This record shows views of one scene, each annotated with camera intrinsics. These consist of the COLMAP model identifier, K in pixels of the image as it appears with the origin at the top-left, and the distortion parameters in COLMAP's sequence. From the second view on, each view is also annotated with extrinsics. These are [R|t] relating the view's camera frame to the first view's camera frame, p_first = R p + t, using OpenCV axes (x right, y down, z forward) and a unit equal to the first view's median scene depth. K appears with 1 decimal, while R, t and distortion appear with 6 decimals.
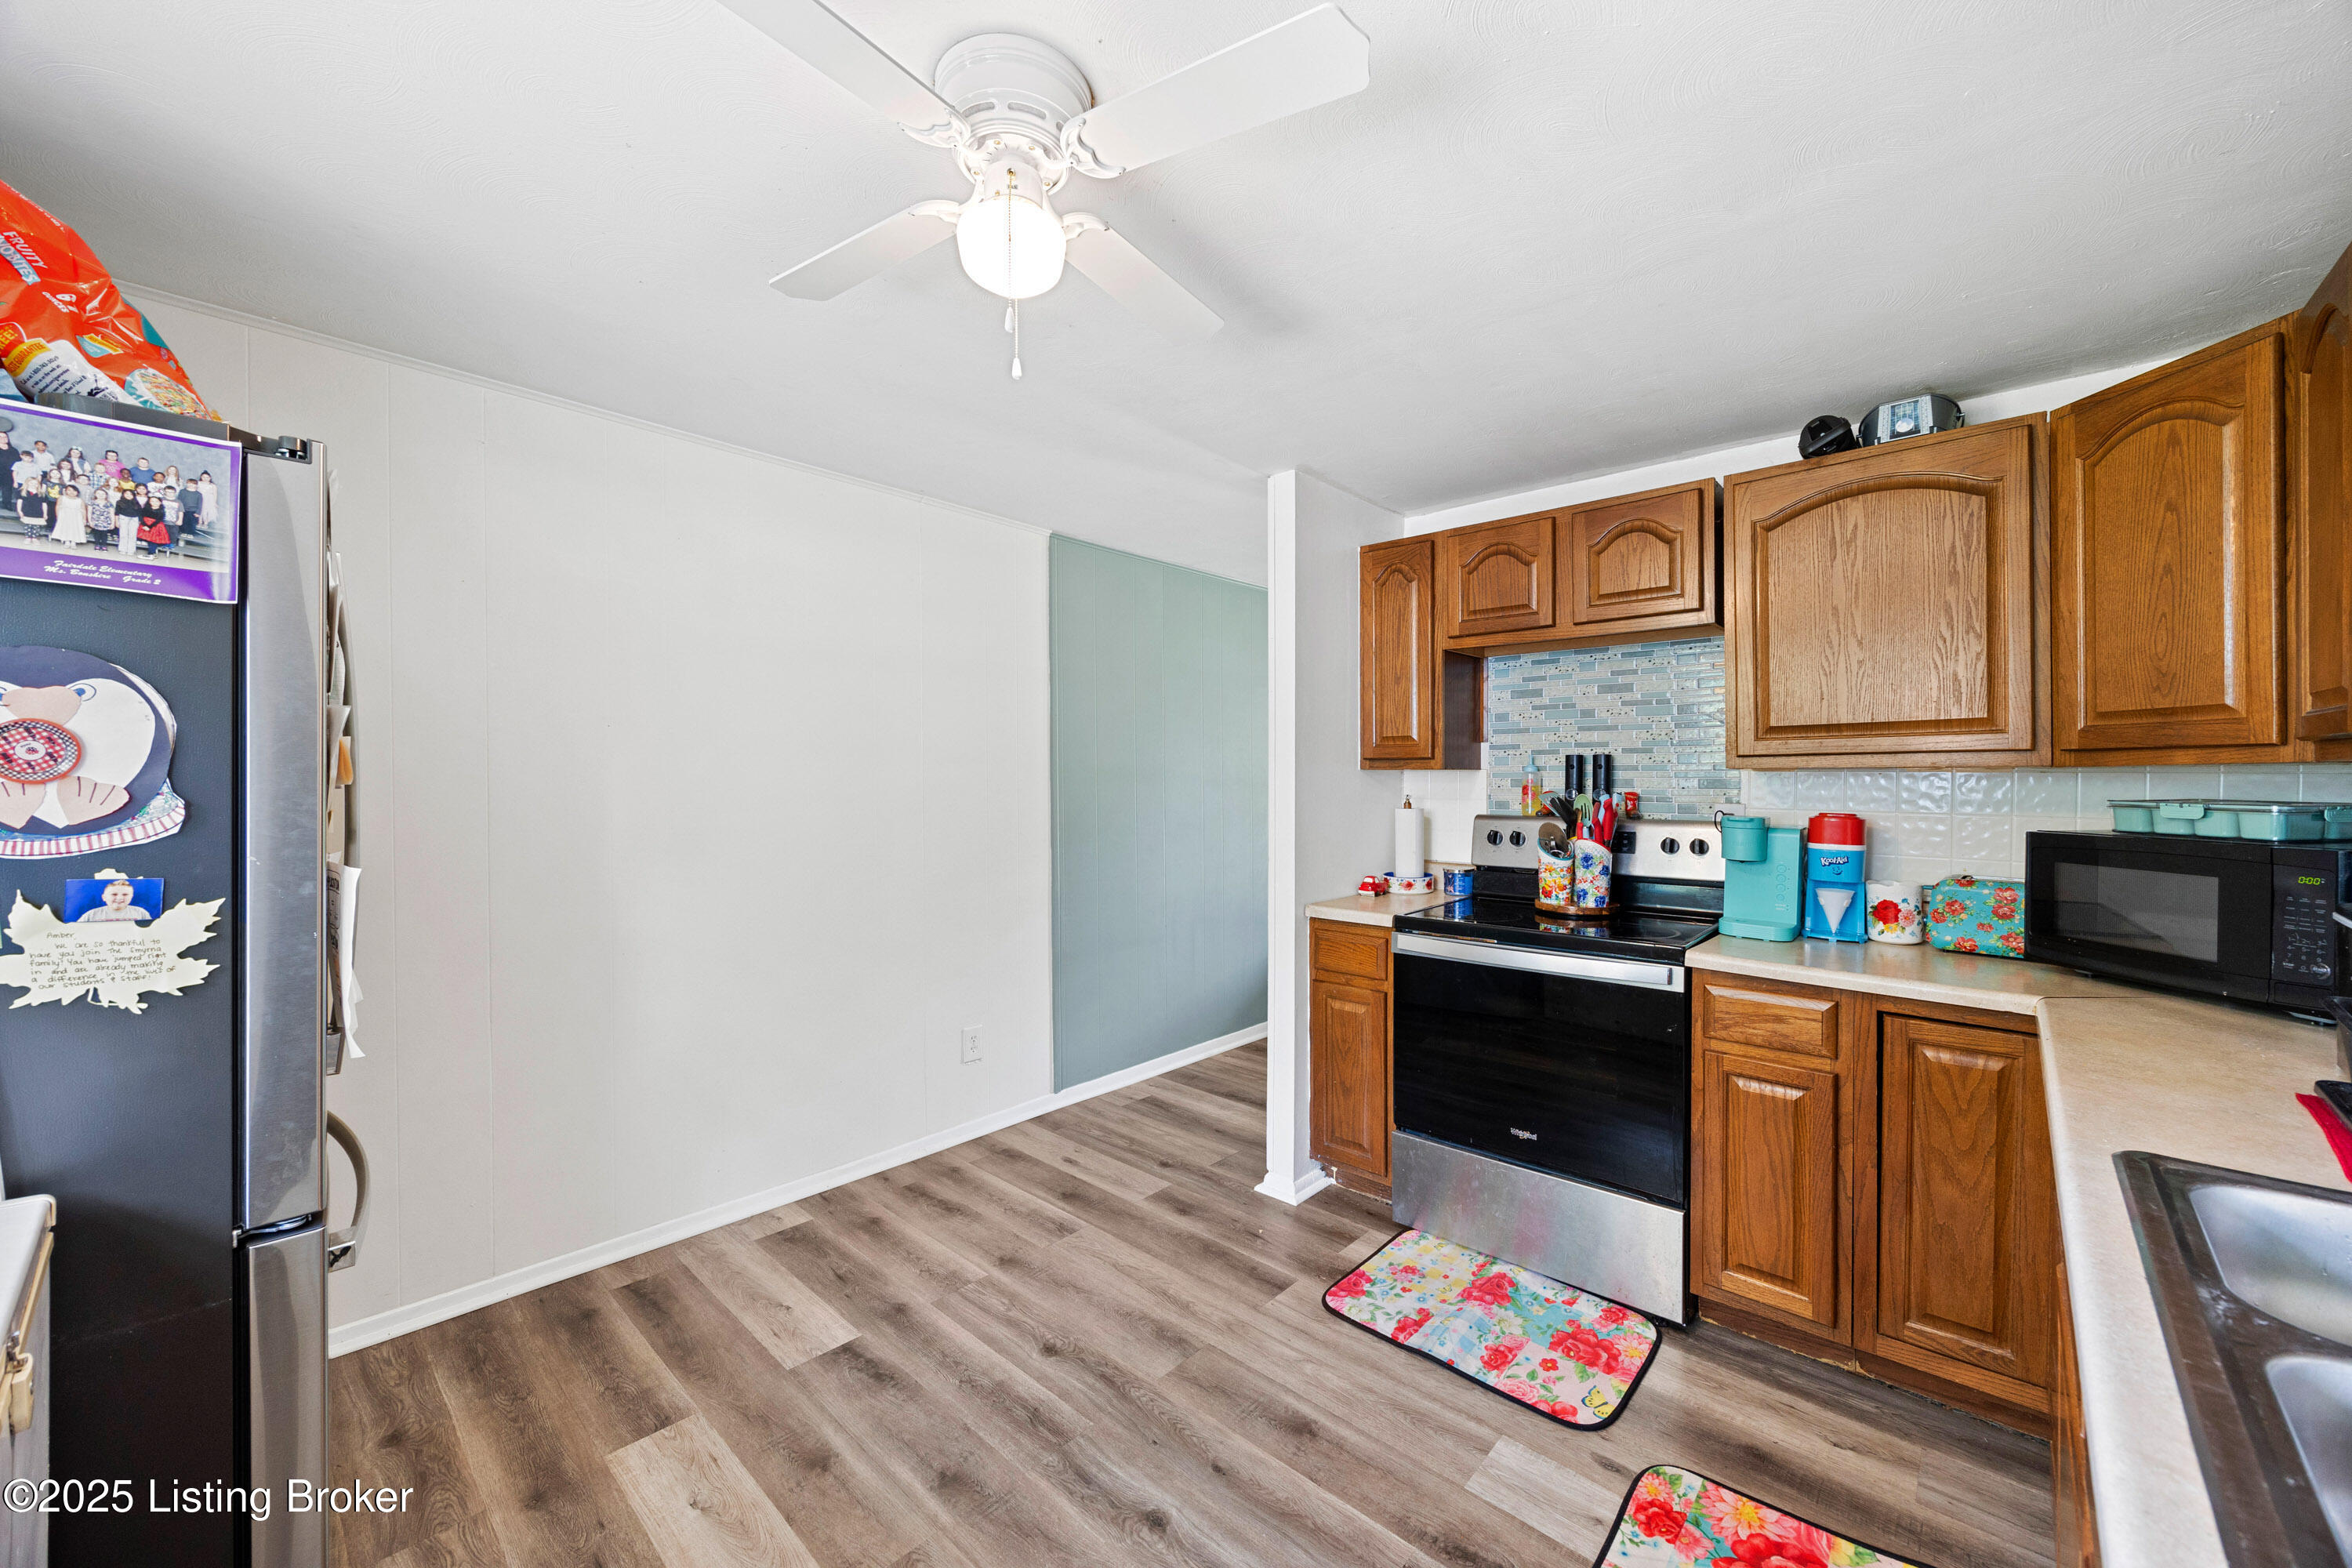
lens RADIAL K [[912.4, 0, 1177.4], [0, 912.4, 783.1], [0, 0, 1]] dist [0.003300, -0.000026]
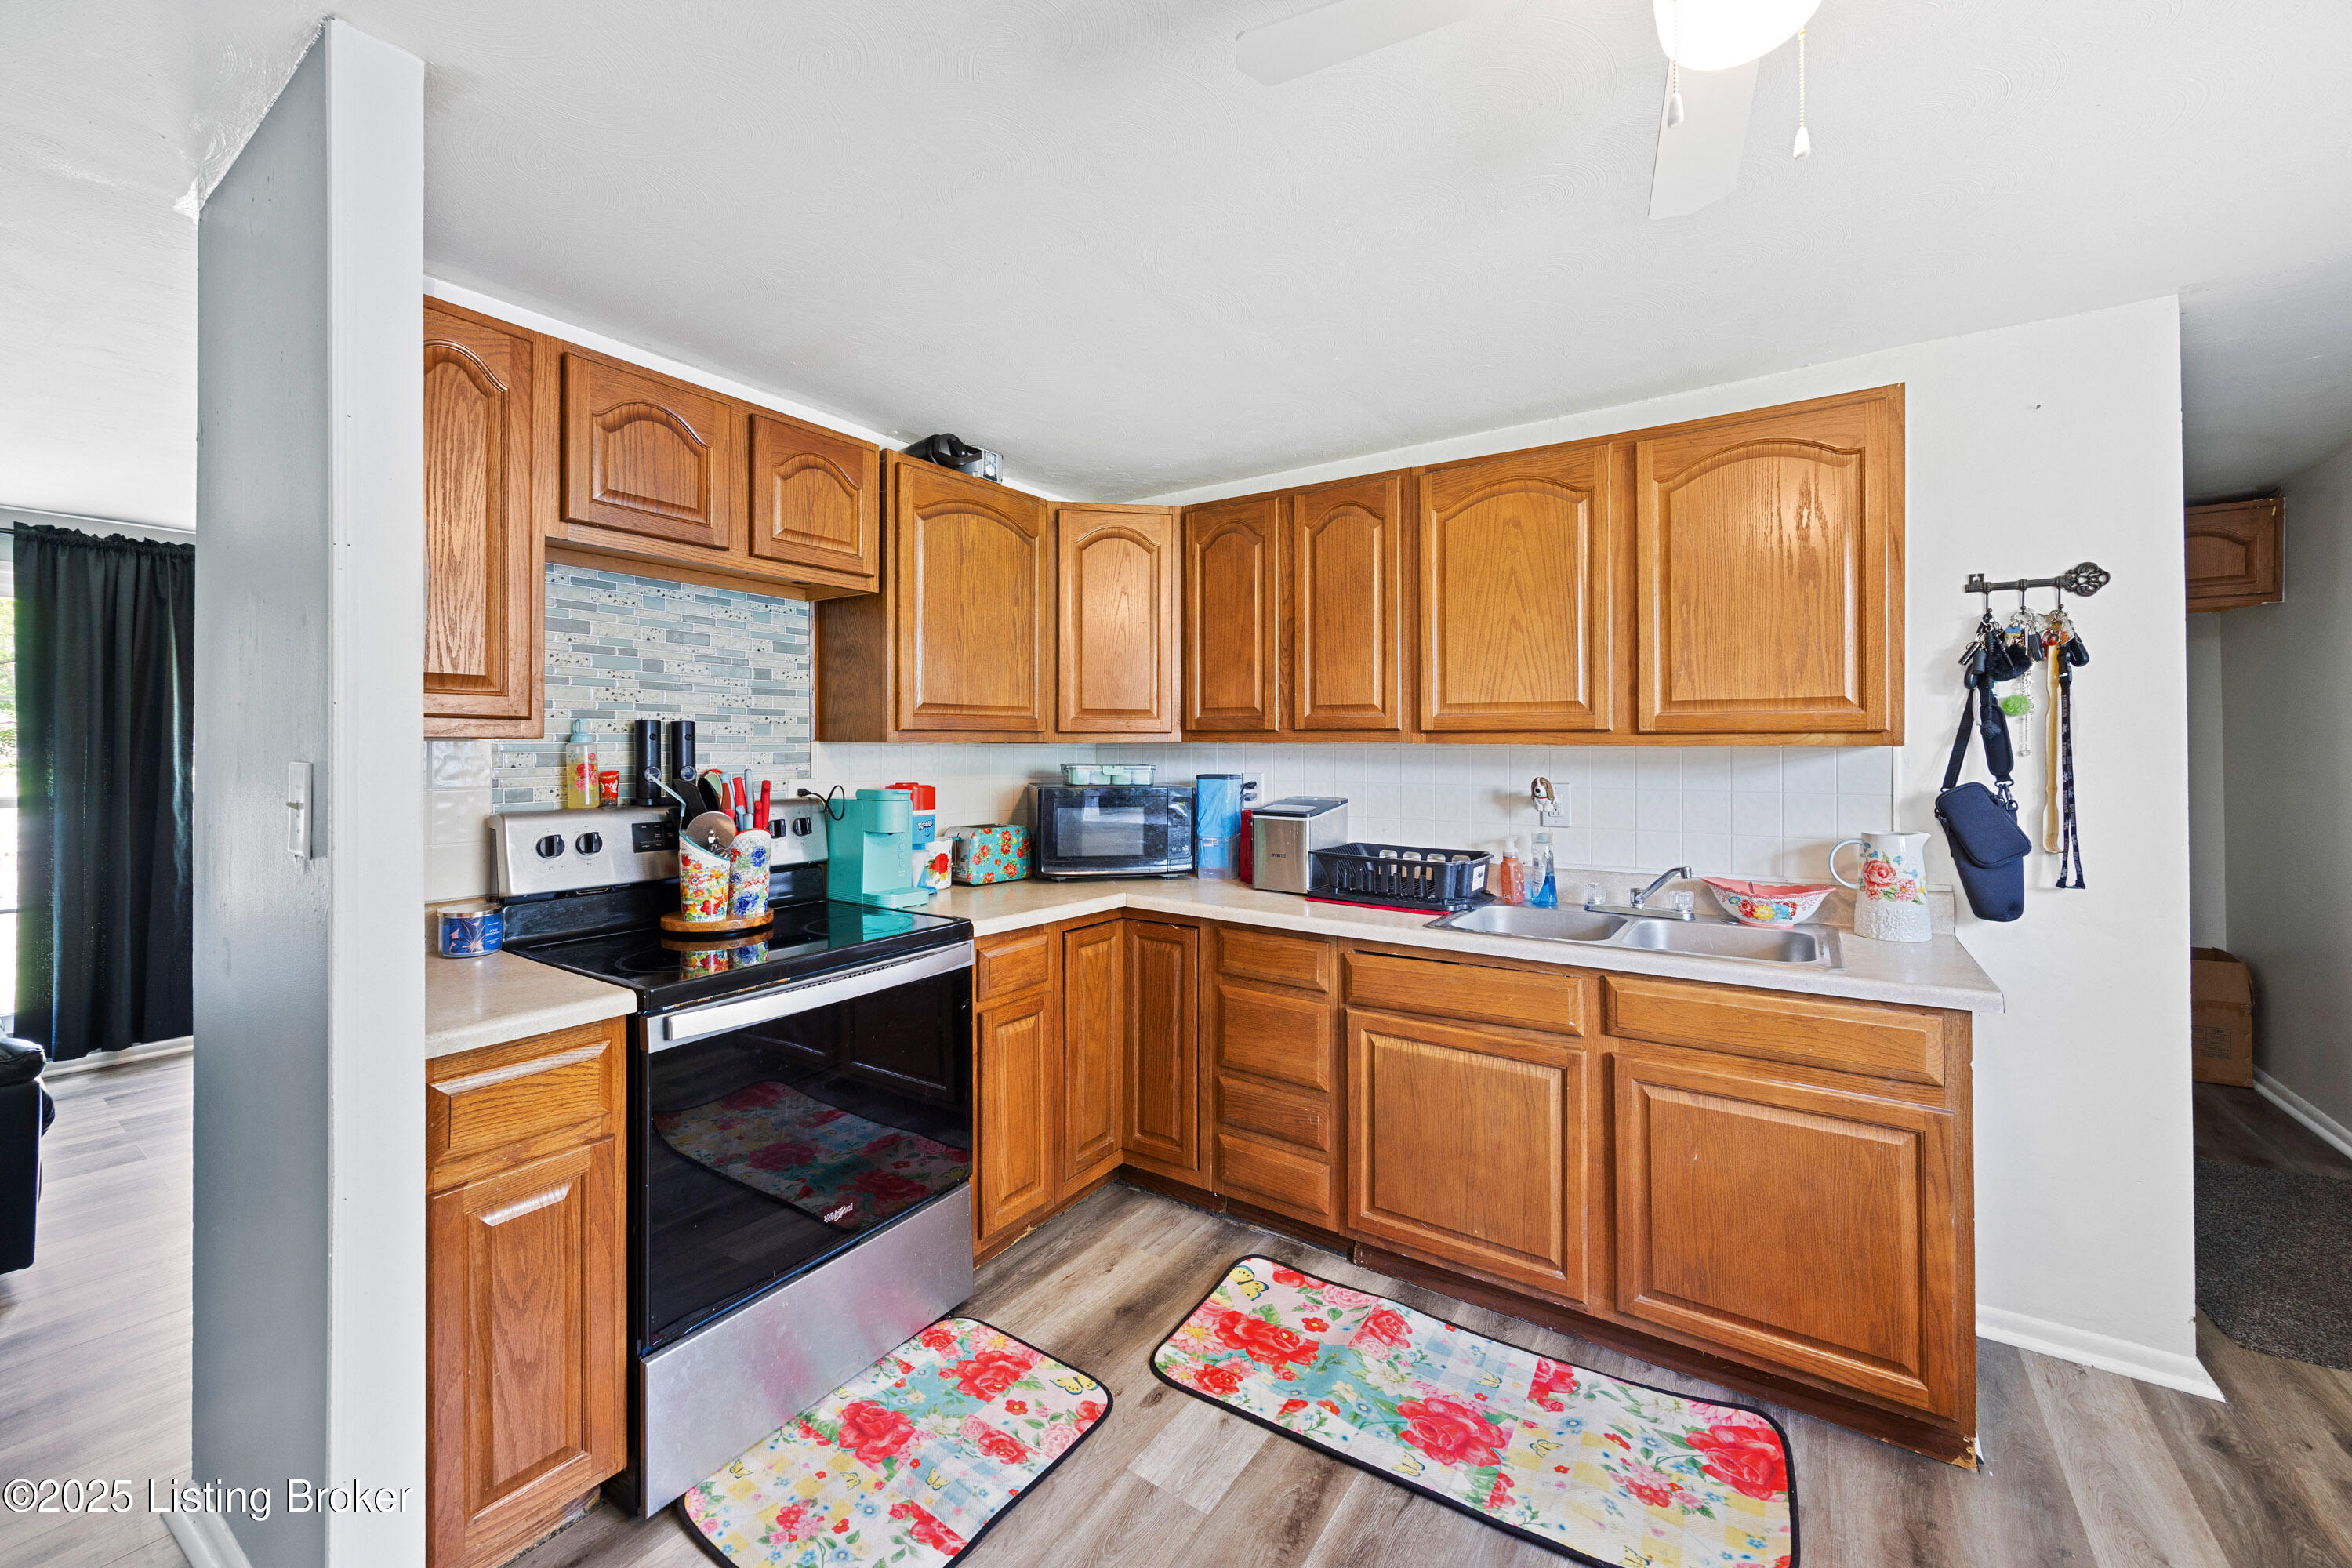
lens RADIAL K [[912.4, 0, 1193.9], [0, 912.4, 740.7], [0, 0, 1]] dist [0.003300, -0.000026]
pose [[-0.155838, 0.002019, 0.987781, -0.432726], [-0.000207, 0.999998, -0.002077, -0.016020], [-0.987783, -0.000528, -0.155838, 0.818068]]
